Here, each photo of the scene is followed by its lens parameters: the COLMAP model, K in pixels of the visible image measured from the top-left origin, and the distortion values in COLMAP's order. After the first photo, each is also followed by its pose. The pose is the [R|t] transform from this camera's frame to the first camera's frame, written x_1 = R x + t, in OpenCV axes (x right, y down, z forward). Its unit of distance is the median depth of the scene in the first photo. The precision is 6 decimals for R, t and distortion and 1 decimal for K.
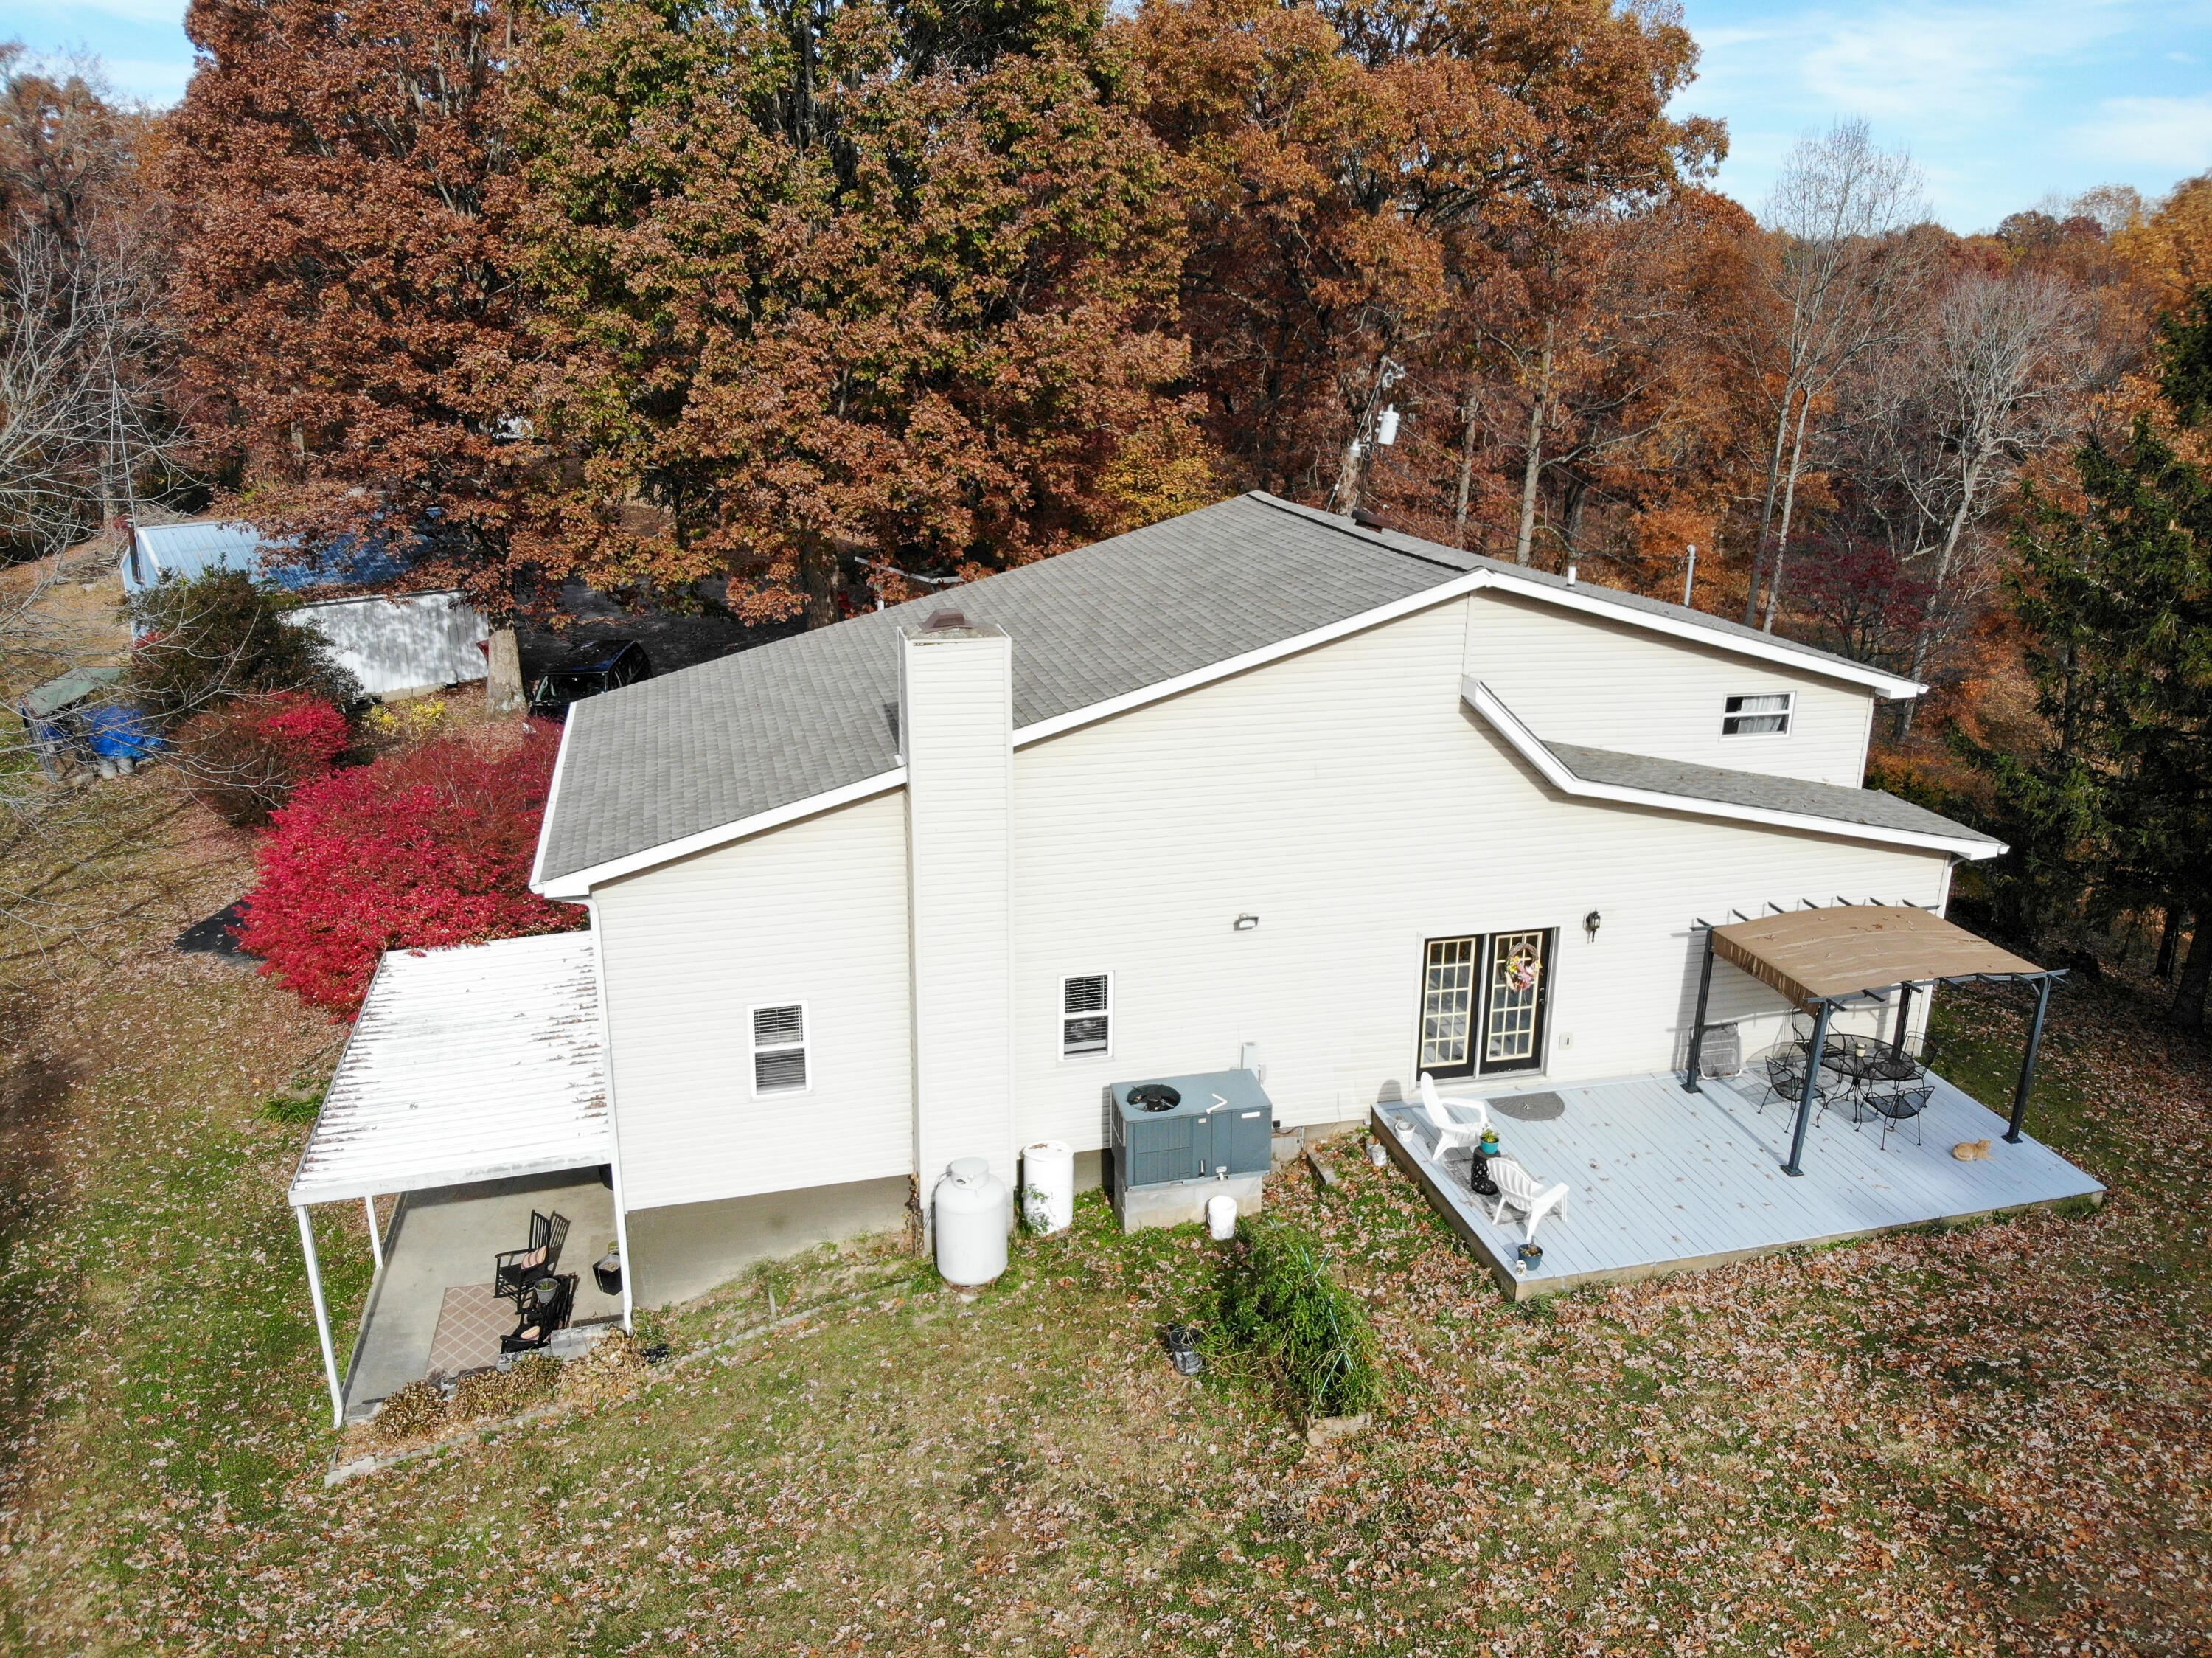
lens RADIAL K [[1598.7, 0, 1110.8], [0, 1598.7, 786.6], [0, 0, 1]] dist [0.068897, -0.197063]
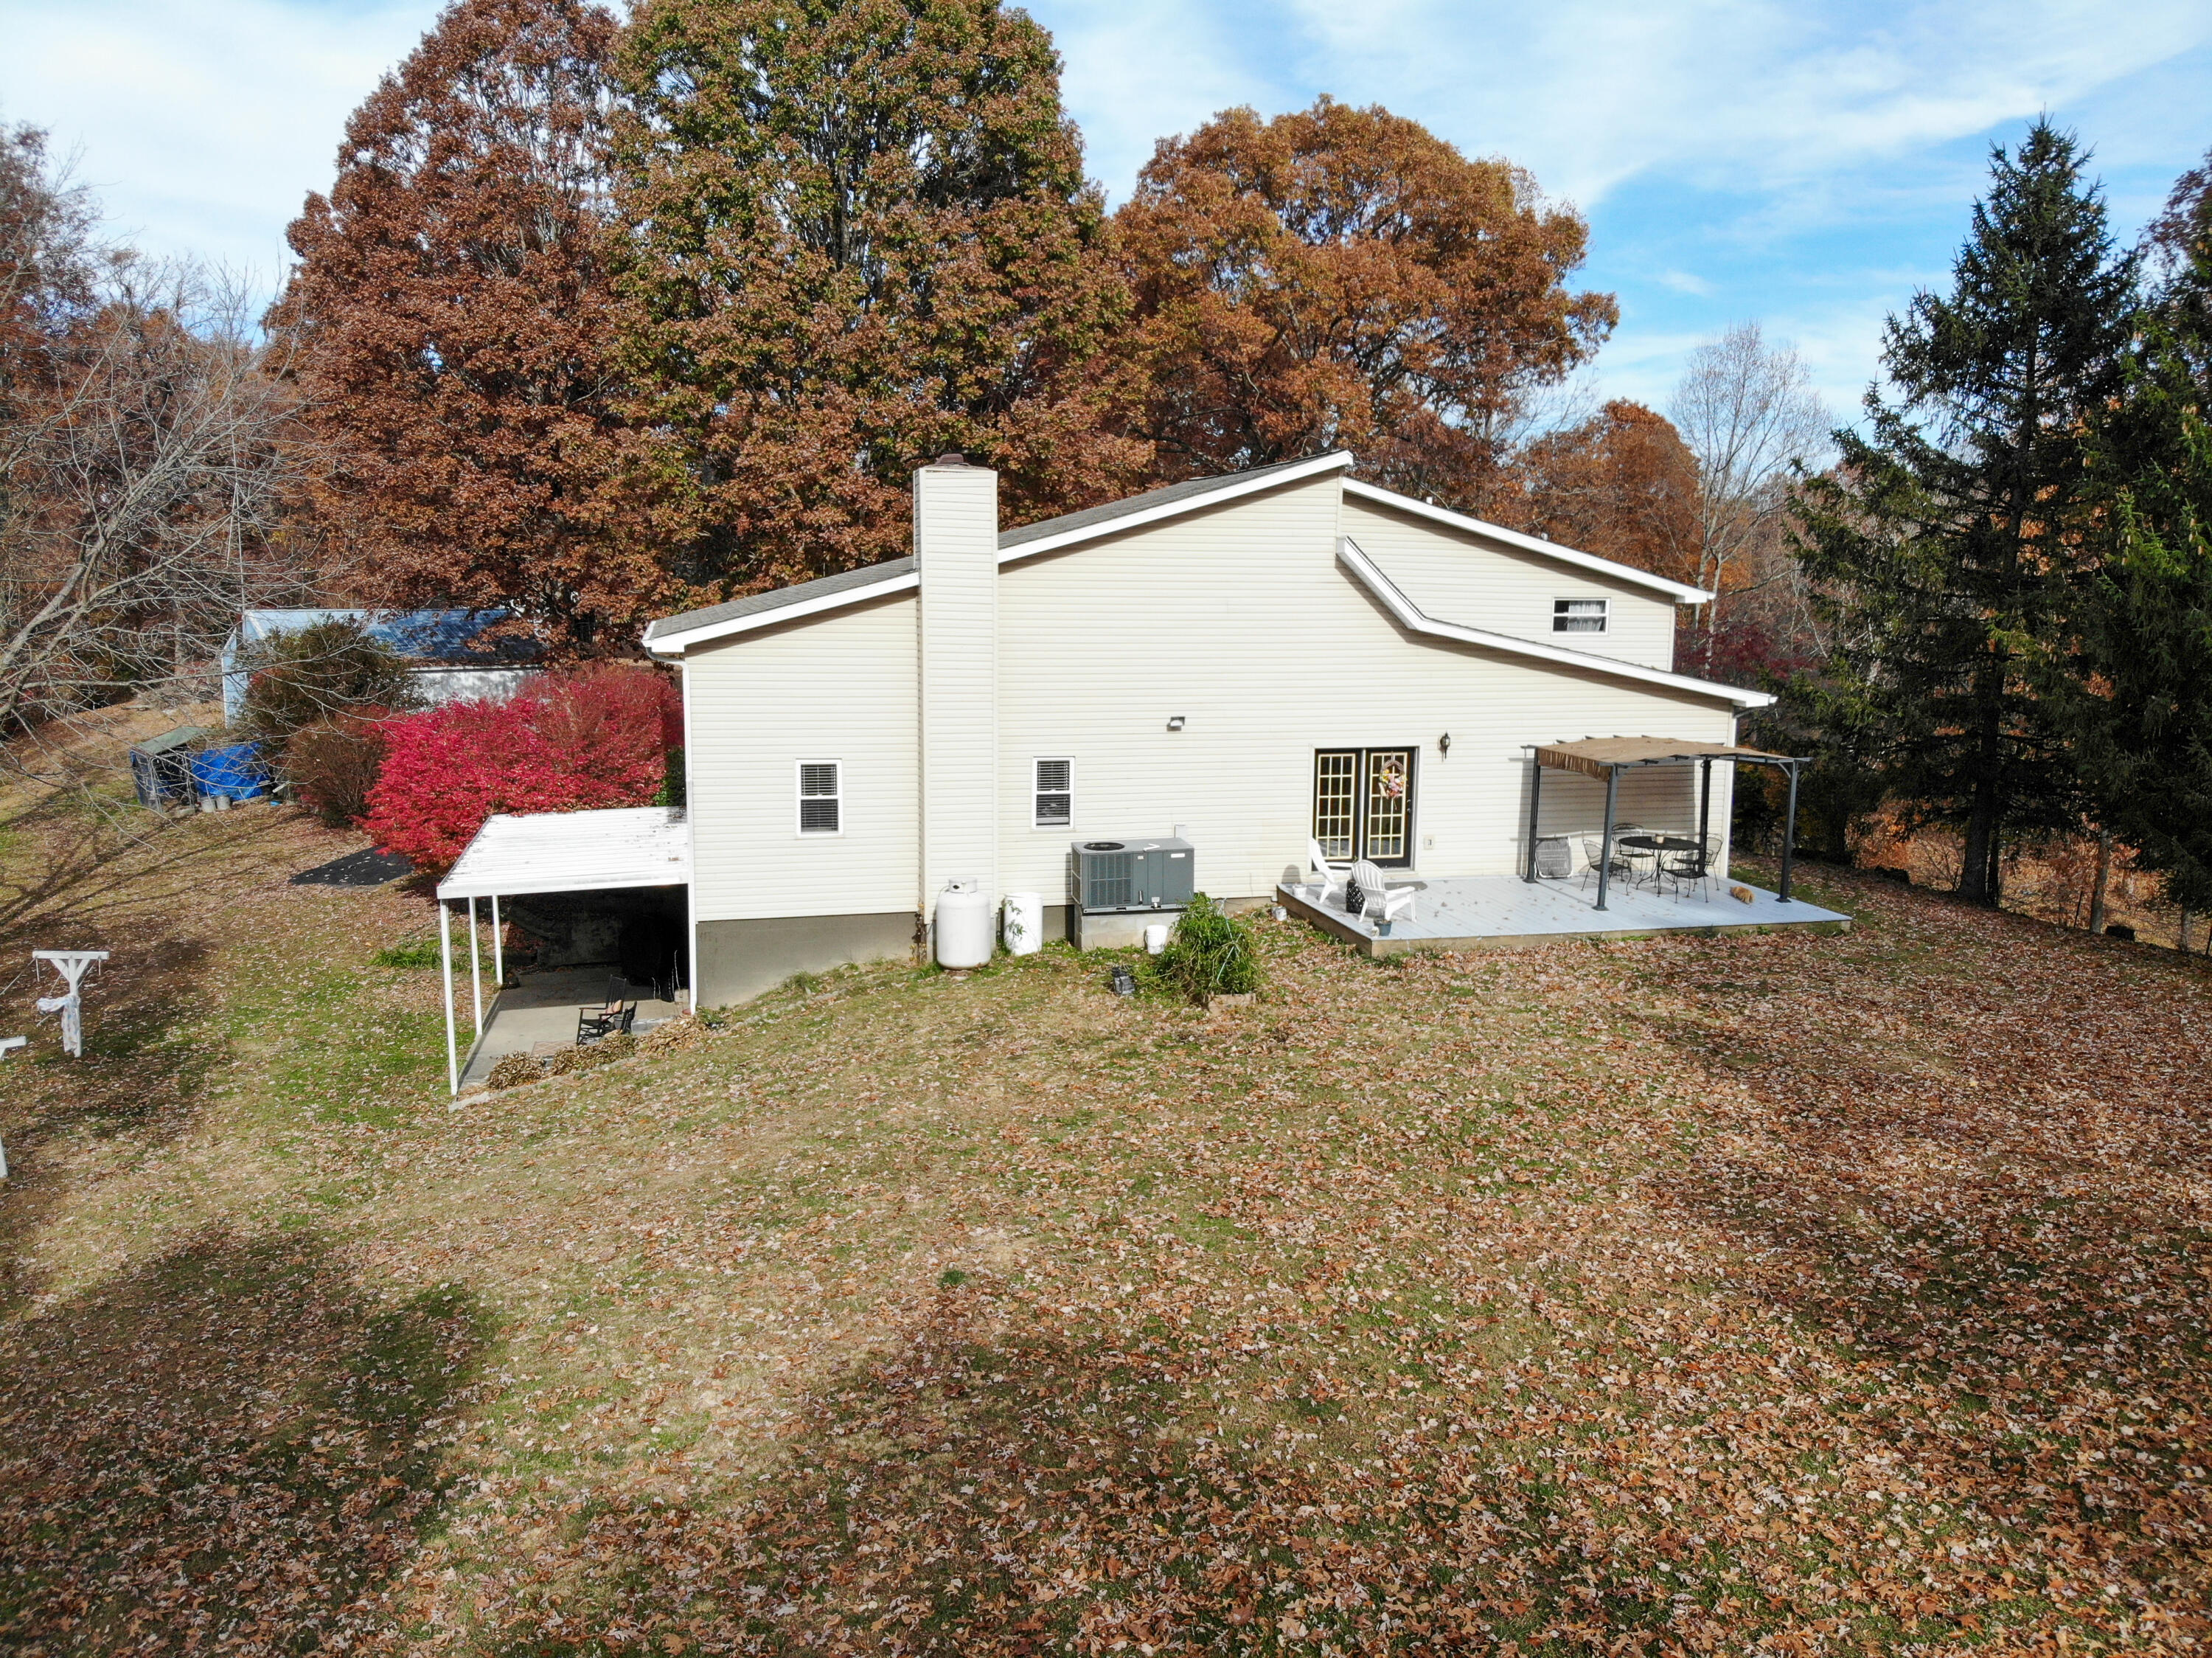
lens RADIAL K [[1602.8, 0, 1106.0], [0, 1602.8, 829.0], [0, 0, 1]] dist [0.145306, -0.373578]
pose [[0.999992, 0.003810, -0.000927, 0.023648], [-0.003907, 0.988103, -0.153744, 0.303057], [0.000330, 0.153746, 0.988110, -0.235870]]
